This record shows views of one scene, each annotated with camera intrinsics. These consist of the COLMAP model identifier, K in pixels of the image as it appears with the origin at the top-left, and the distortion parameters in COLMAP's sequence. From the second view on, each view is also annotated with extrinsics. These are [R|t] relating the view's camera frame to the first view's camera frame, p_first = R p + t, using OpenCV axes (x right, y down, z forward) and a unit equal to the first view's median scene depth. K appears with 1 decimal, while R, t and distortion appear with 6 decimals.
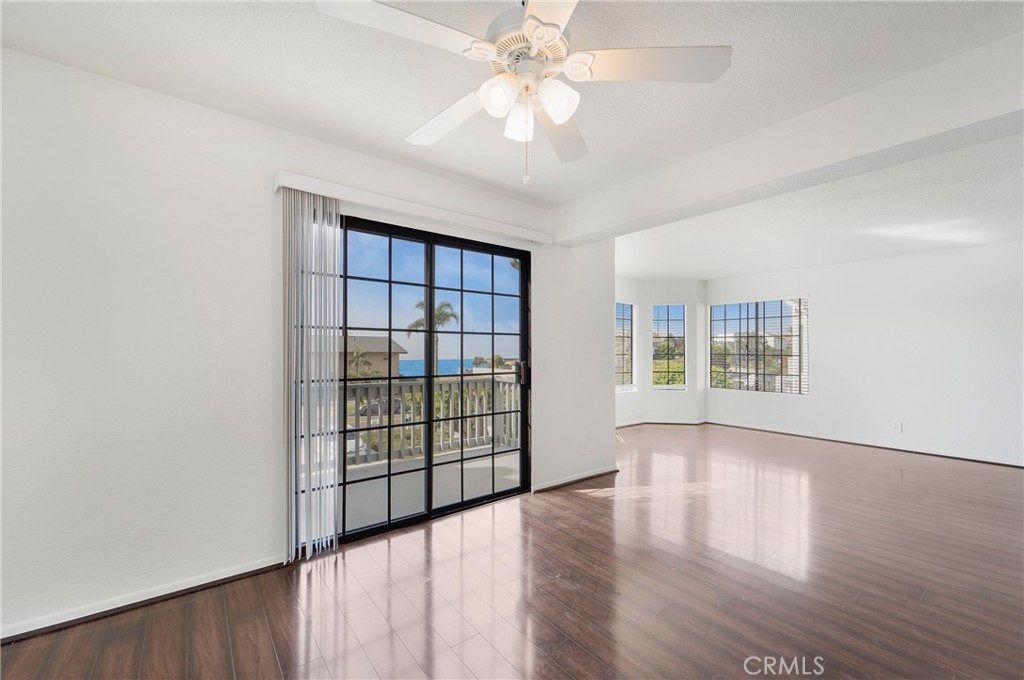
lens RADIAL K [[412.1, 0, 513.6], [0, 412.1, 343.7], [0, 0, 1]] dist [0.007842, -0.002673]
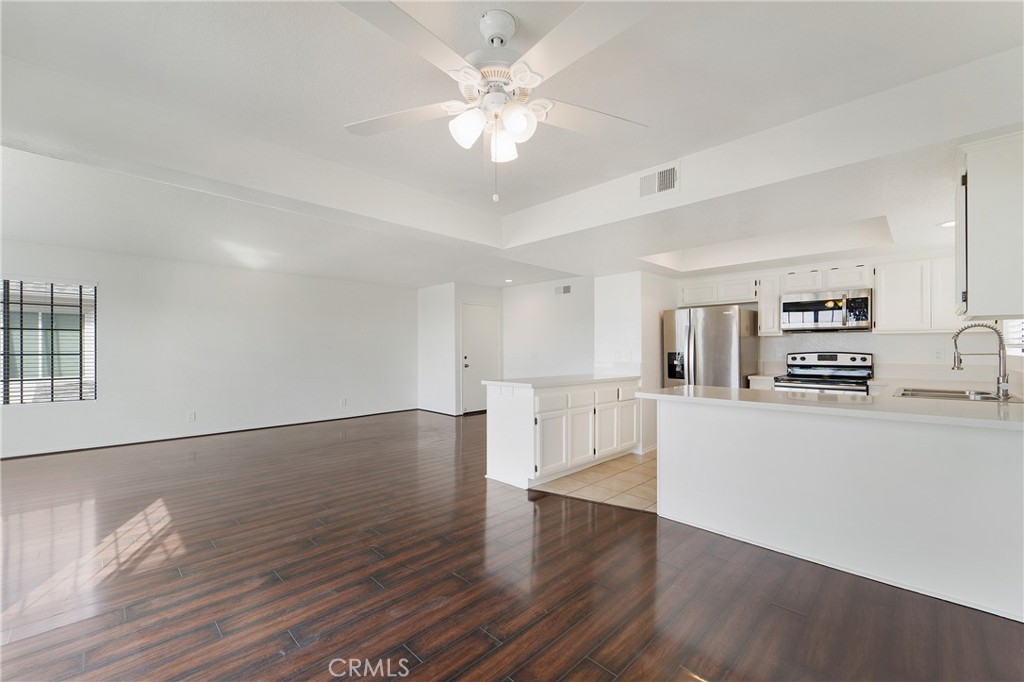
lens RADIAL K [[413.9, 0, 509.7], [0, 413.9, 347.3], [0, 0, 1]] dist [0.003049, -0.000245]
pose [[-0.130550, -0.001098, 0.991441, -0.428693], [-0.020939, 0.999779, -0.001650, -0.000536], [-0.991221, -0.020975, -0.130544, 0.433181]]
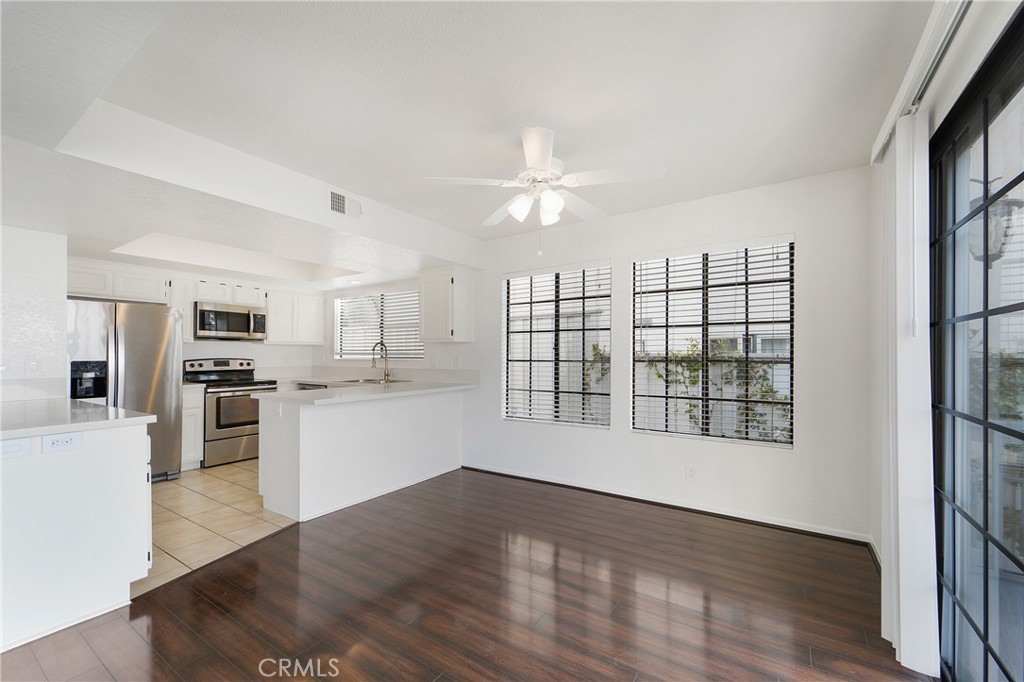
lens RADIAL K [[413.9, 0, 509.0], [0, 413.9, 351.8], [0, 0, 1]] dist [0.003049, -0.000245]
pose [[-0.947844, -0.005177, -0.318692, 0.264665], [0.003736, 0.999619, -0.027352, 0.011381], [0.318712, -0.027116, -0.947464, 0.987020]]
